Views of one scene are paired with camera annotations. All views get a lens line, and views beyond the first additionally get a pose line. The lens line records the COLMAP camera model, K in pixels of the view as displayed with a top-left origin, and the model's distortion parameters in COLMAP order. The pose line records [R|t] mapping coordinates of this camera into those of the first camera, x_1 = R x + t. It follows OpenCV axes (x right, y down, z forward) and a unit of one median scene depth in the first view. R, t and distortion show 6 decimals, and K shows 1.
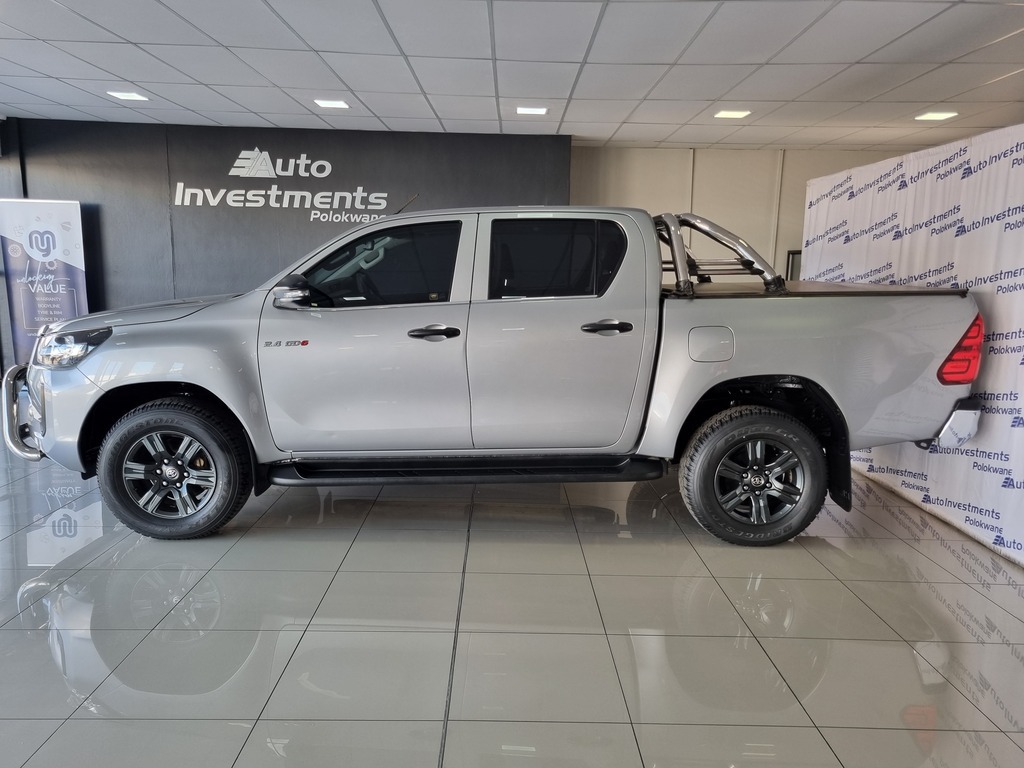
lens RADIAL K [[766.4, 0, 503.1], [0, 766.4, 390.3], [0, 0, 1]] dist [0.060578, -0.042480]
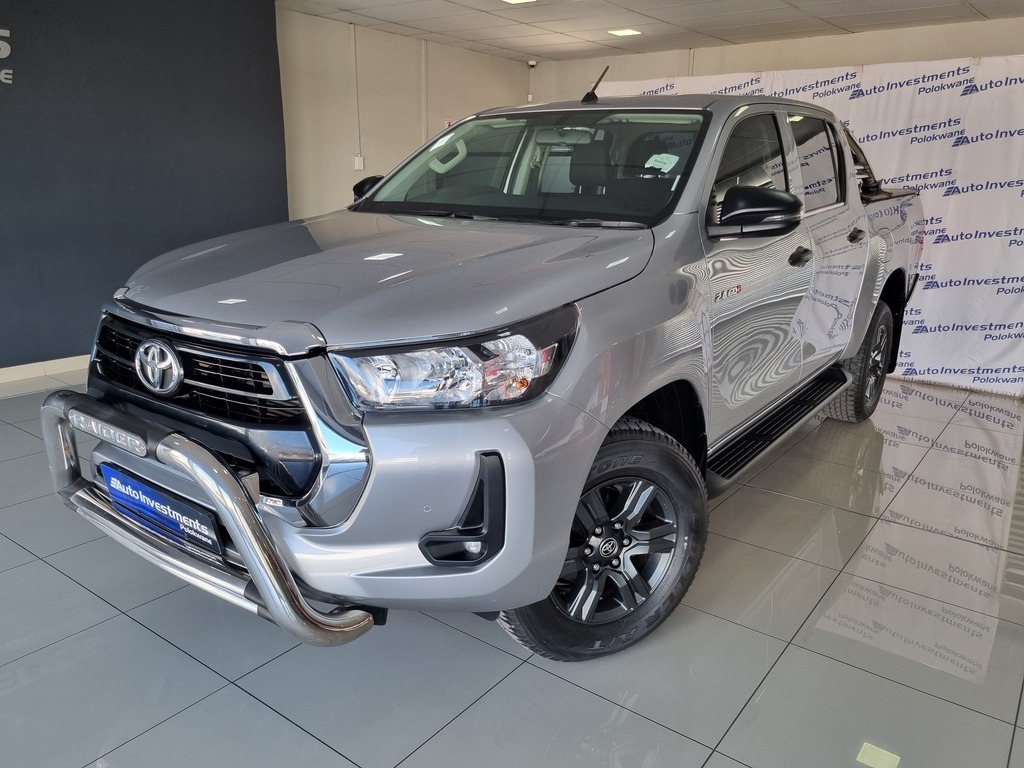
lens RADIAL K [[766.4, 0, 516.2], [0, 766.4, 384.5], [0, 0, 1]] dist [0.060578, -0.042480]
pose [[0.608517, -0.210998, 0.764975, -0.428744], [0.117338, 0.977330, 0.176231, -0.056628], [-0.784817, -0.017479, 0.619480, 0.342949]]
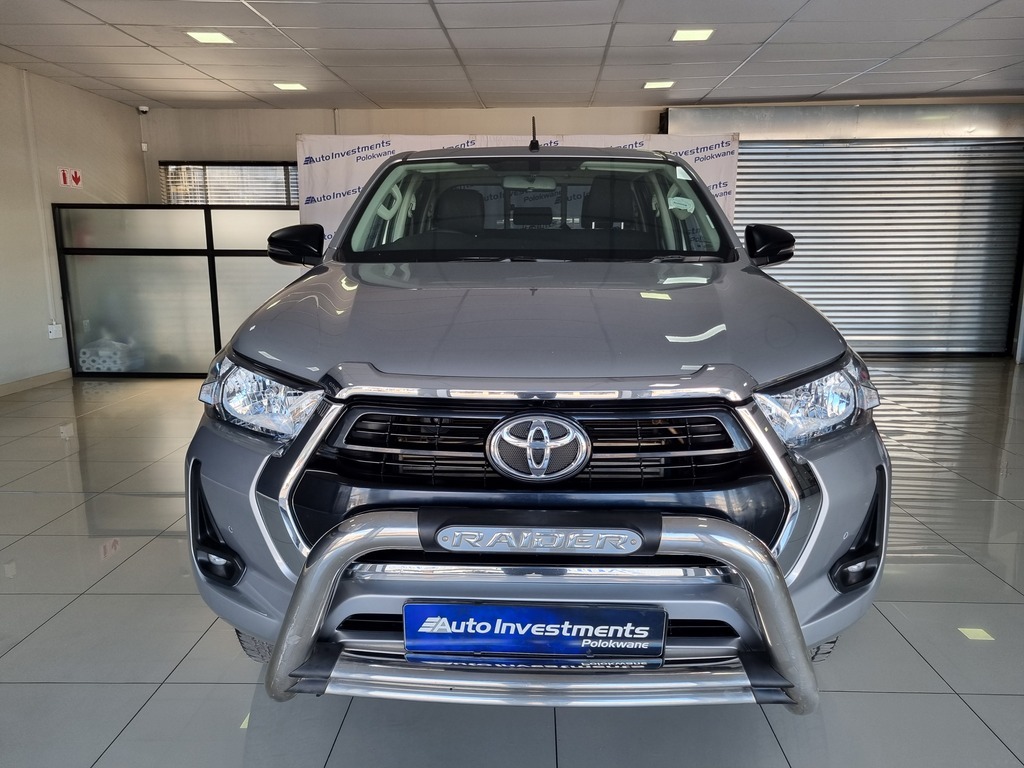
lens RADIAL K [[766.4, 0, 508.3], [0, 766.4, 393.0], [0, 0, 1]] dist [0.060578, -0.042480]
pose [[0.039003, -0.205441, 0.977892, -0.488991], [0.162396, 0.966929, 0.196661, -0.082341], [-0.985954, 0.151136, 0.071076, 0.563405]]
